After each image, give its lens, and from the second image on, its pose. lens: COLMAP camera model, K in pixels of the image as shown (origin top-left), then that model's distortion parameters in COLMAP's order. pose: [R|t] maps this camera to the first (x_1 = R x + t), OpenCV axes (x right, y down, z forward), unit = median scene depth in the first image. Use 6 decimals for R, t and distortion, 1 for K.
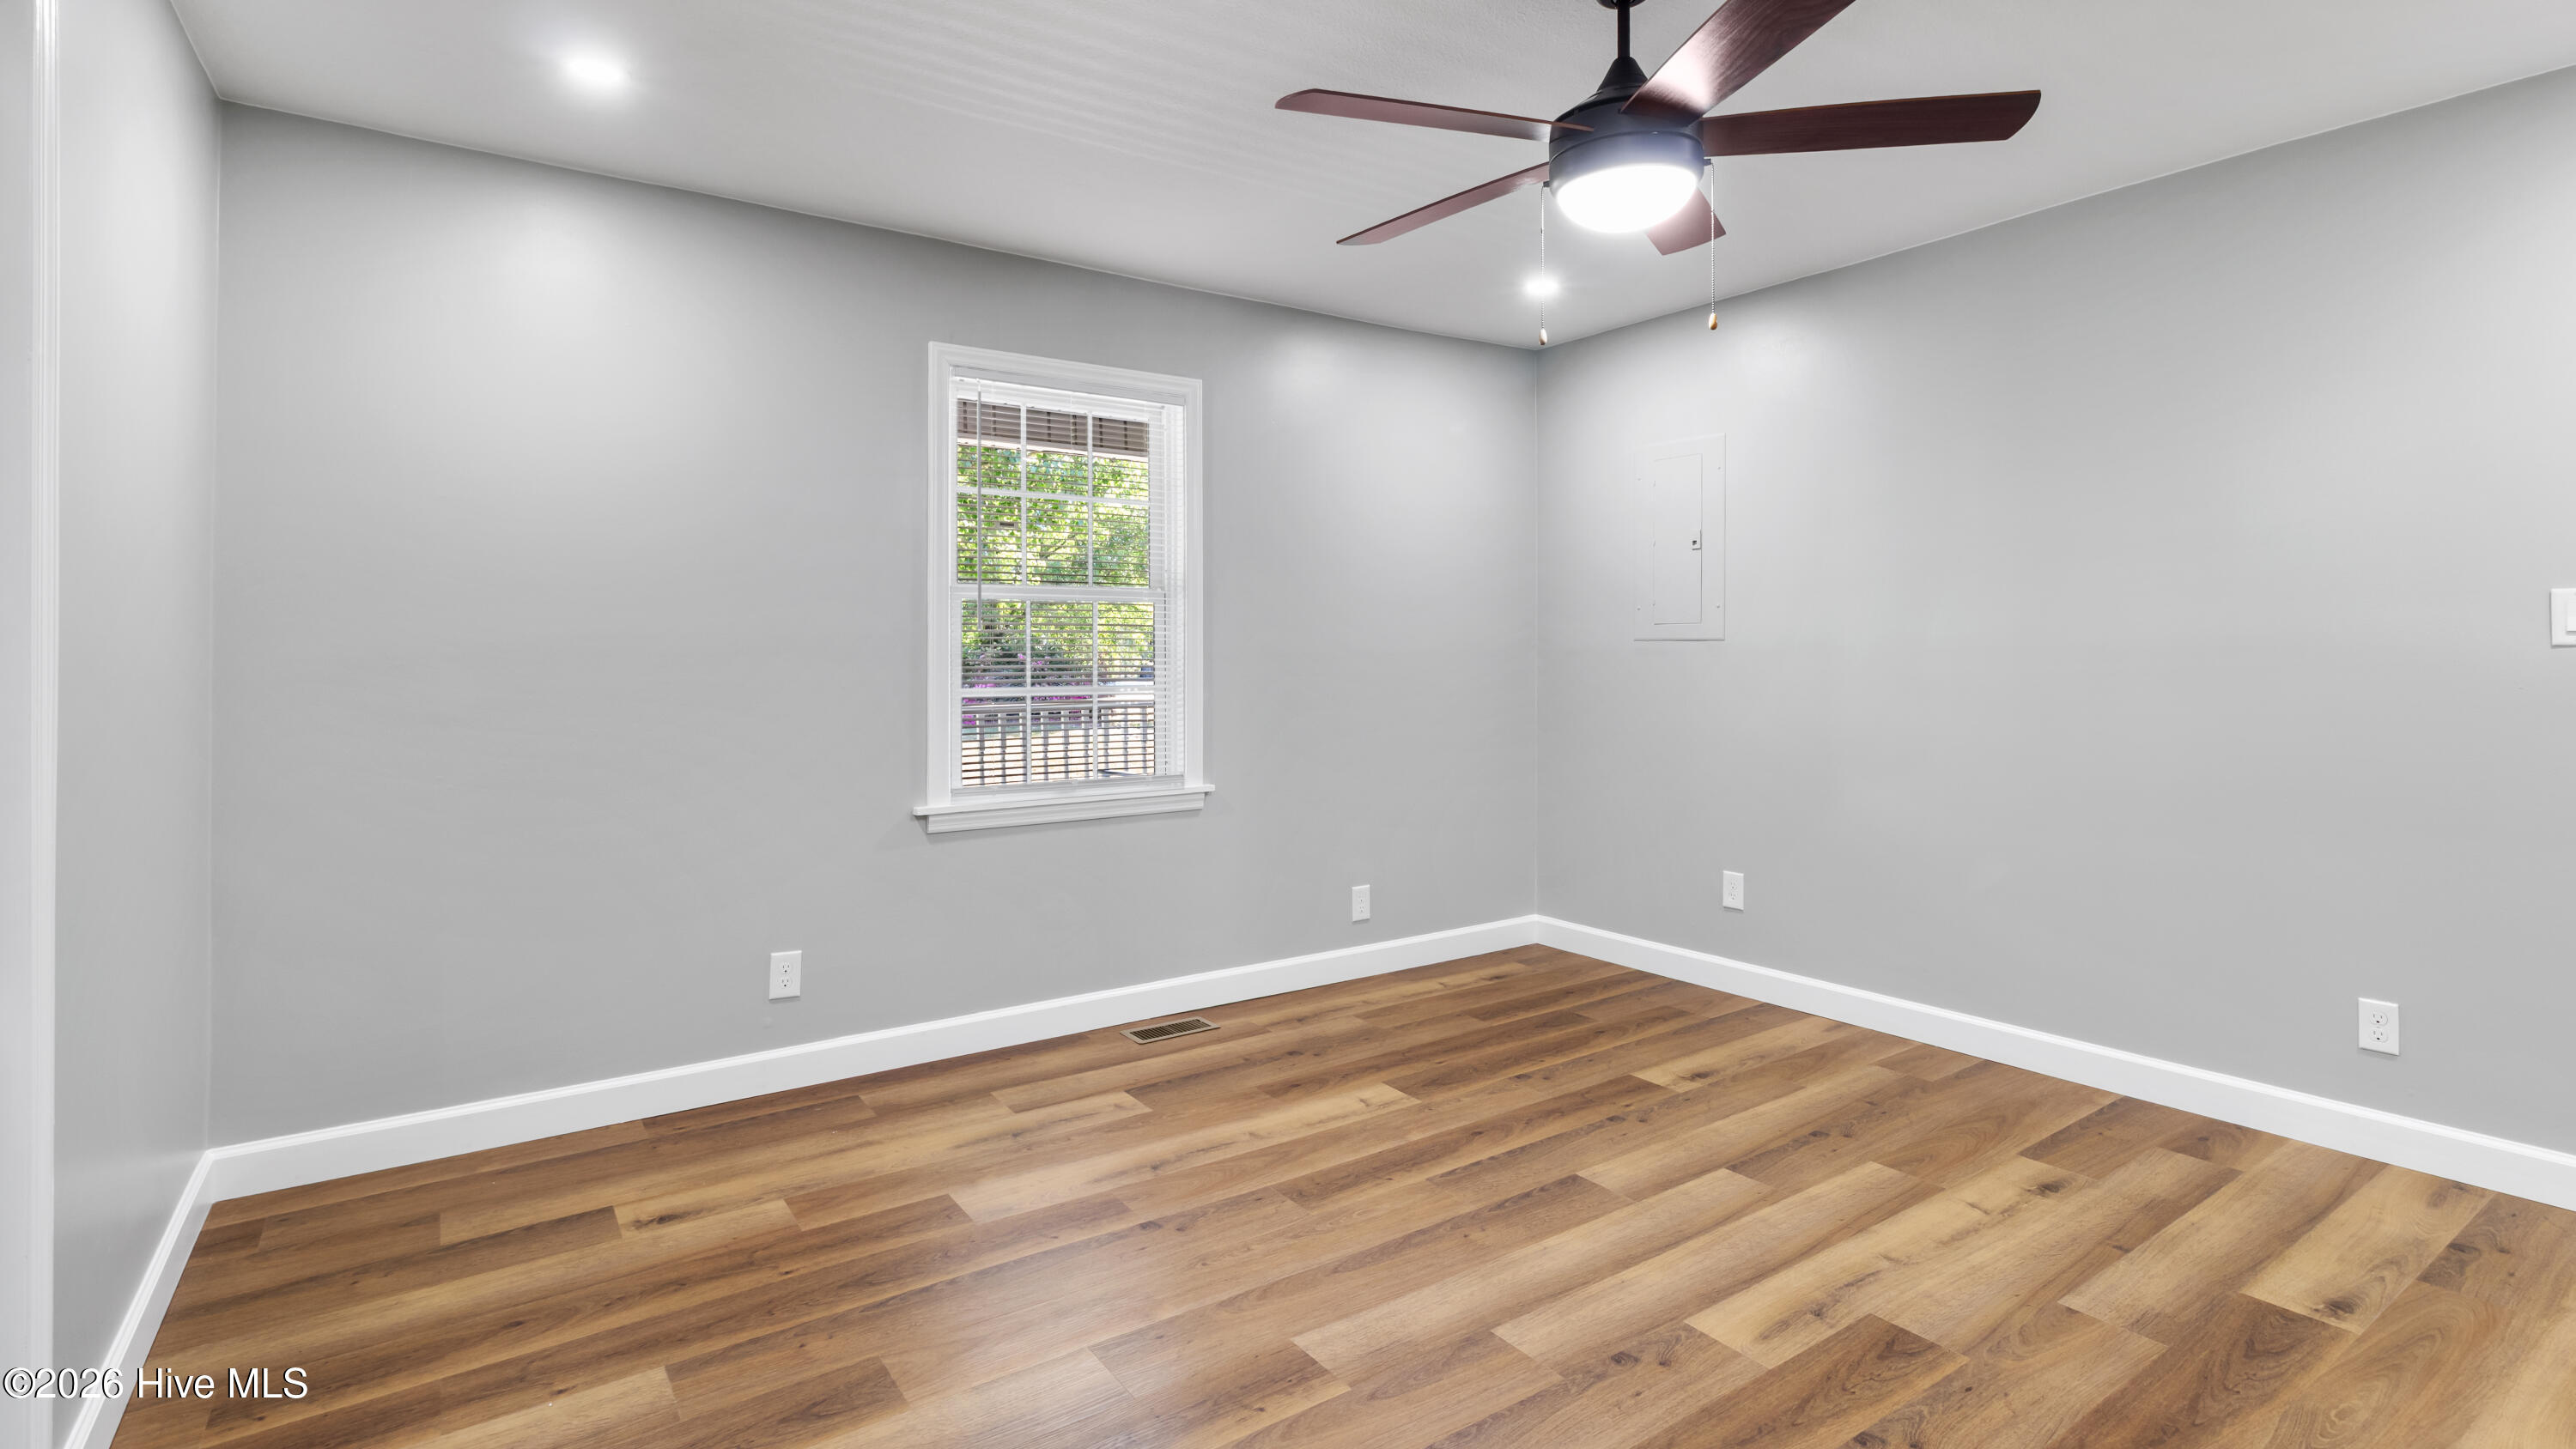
lens RADIAL K [[1242.5, 0, 1291.6], [0, 1242.5, 659.4], [0, 0, 1]] dist [-0.000004, 0.000429]
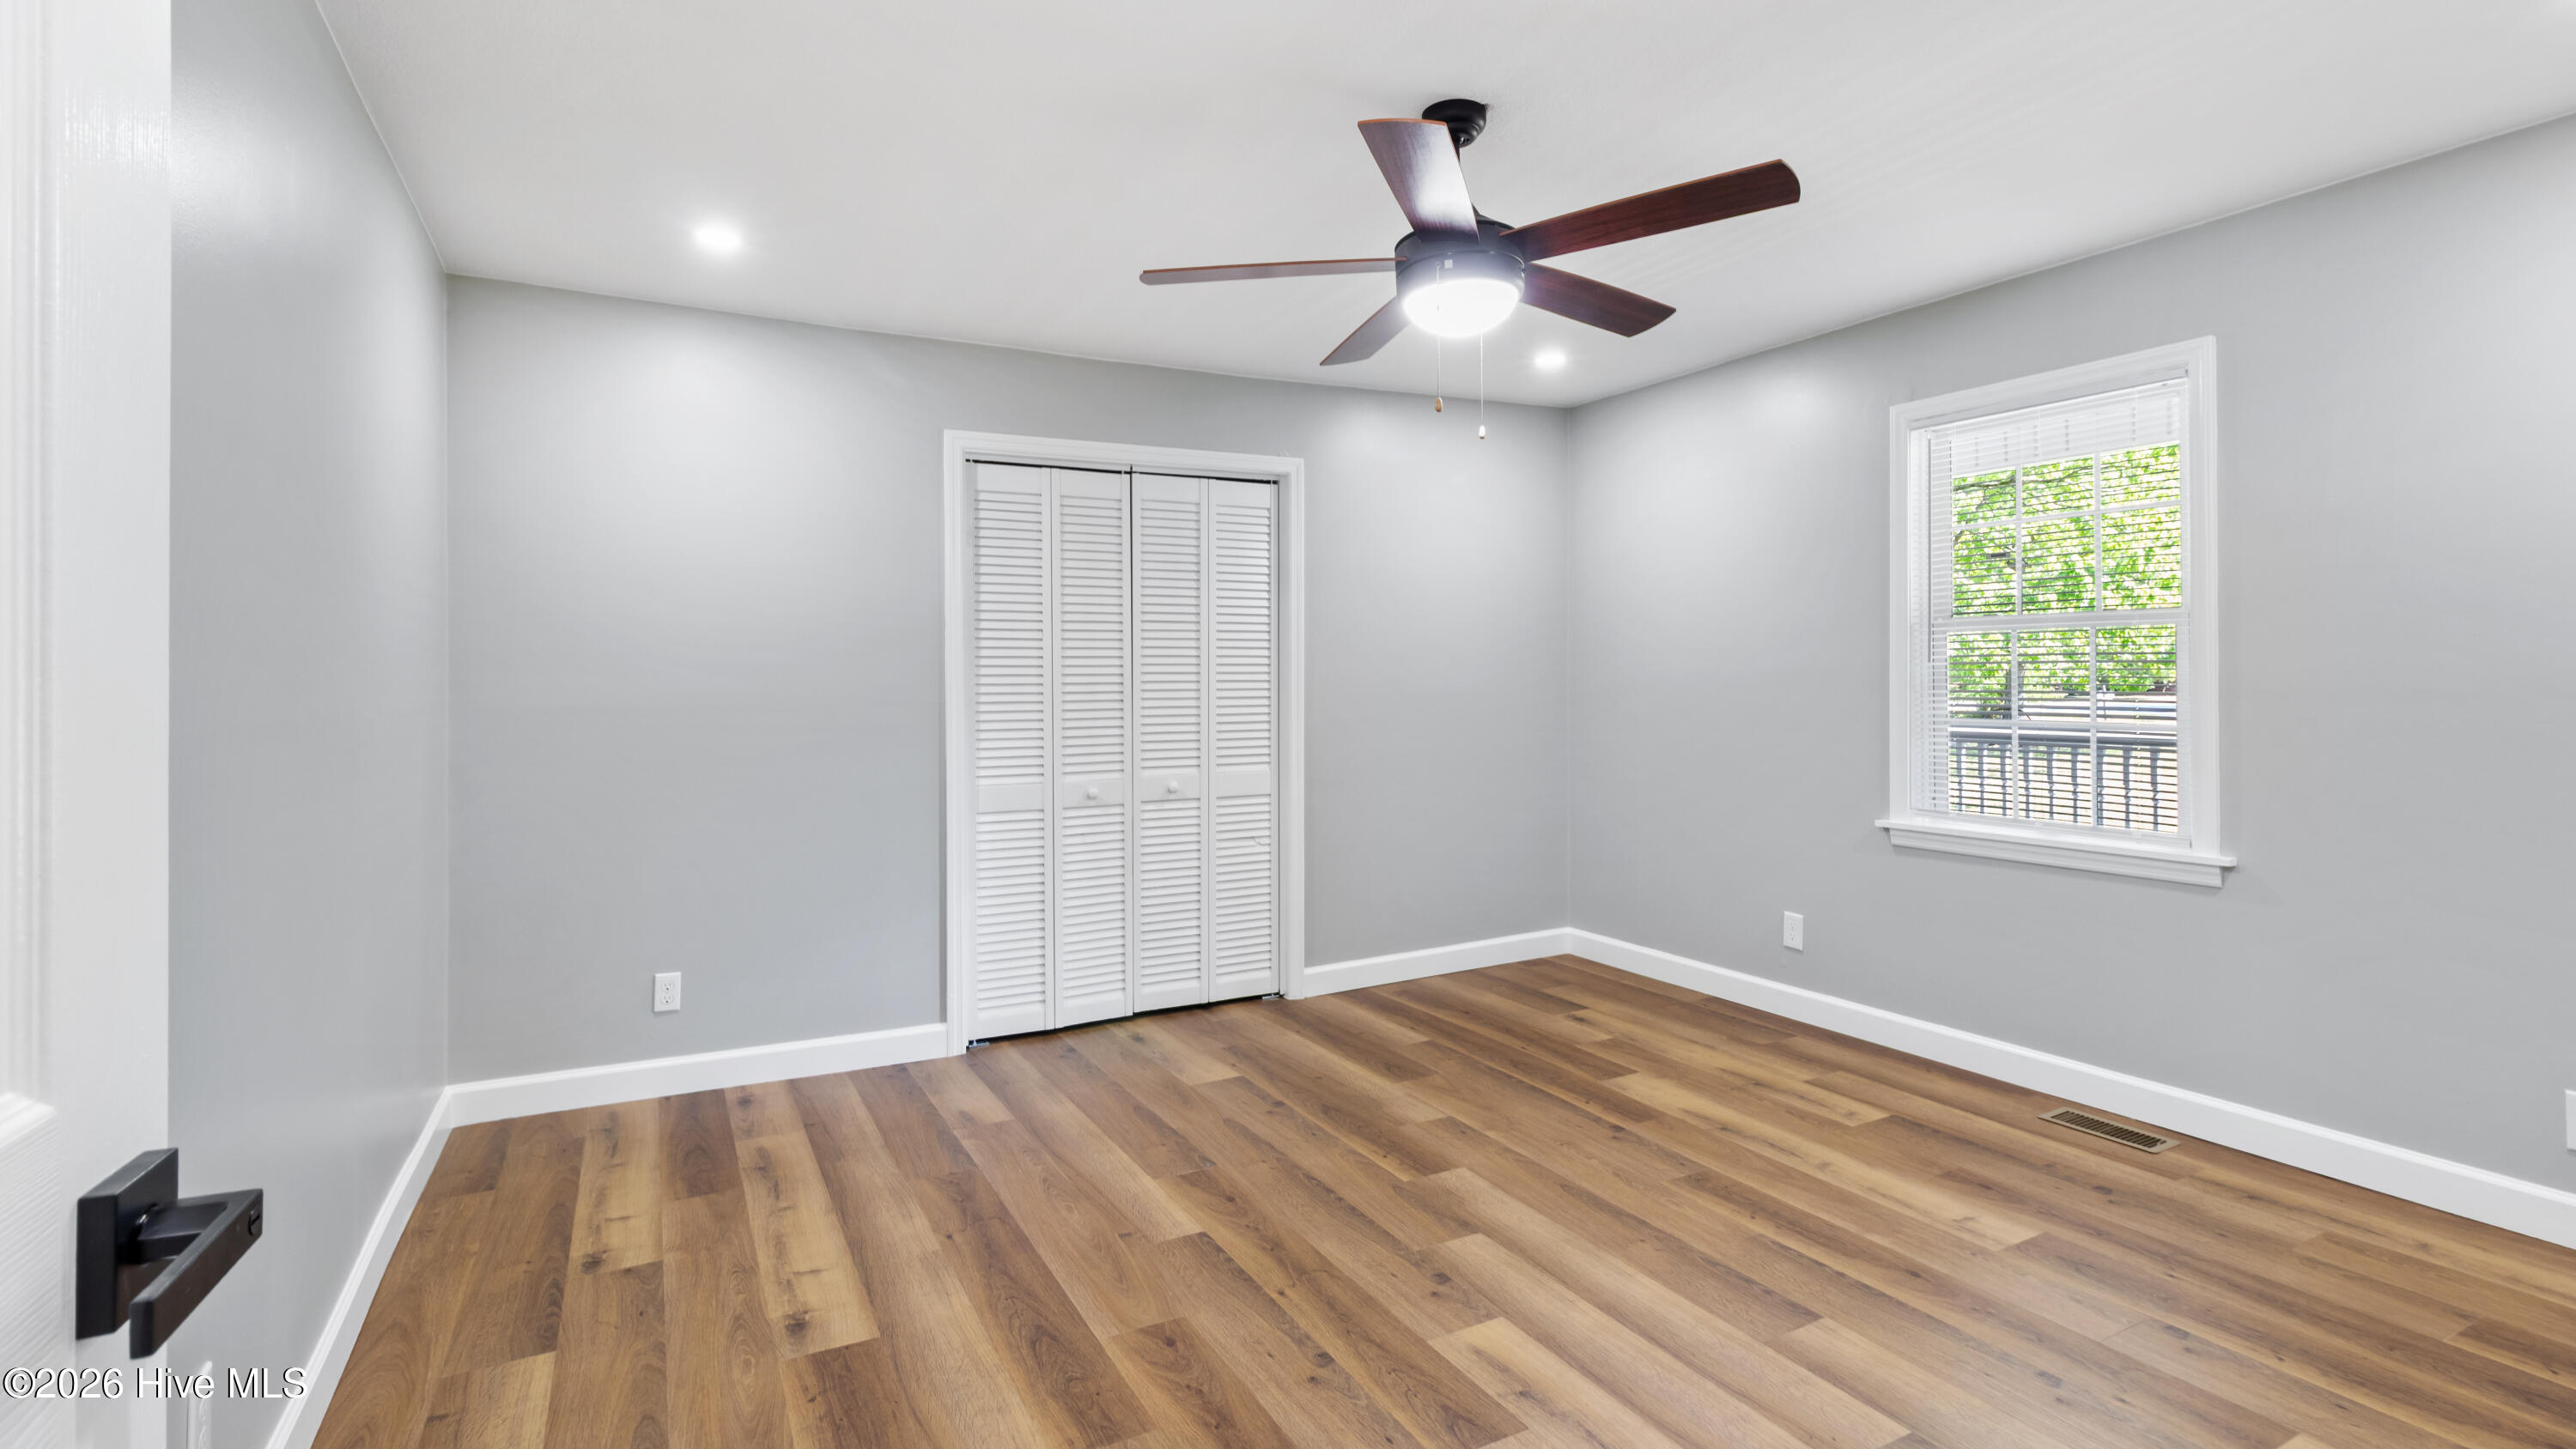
lens RADIAL K [[1242.5, 0, 1291.6], [0, 1242.5, 659.4], [0, 0, 1]] dist [-0.000004, 0.000429]
pose [[-0.133049, -0.009385, -0.991065, 1.087370], [0.001730, 0.999951, -0.009701, -0.021466], [0.991108, -0.003006, -0.133027, 0.741286]]
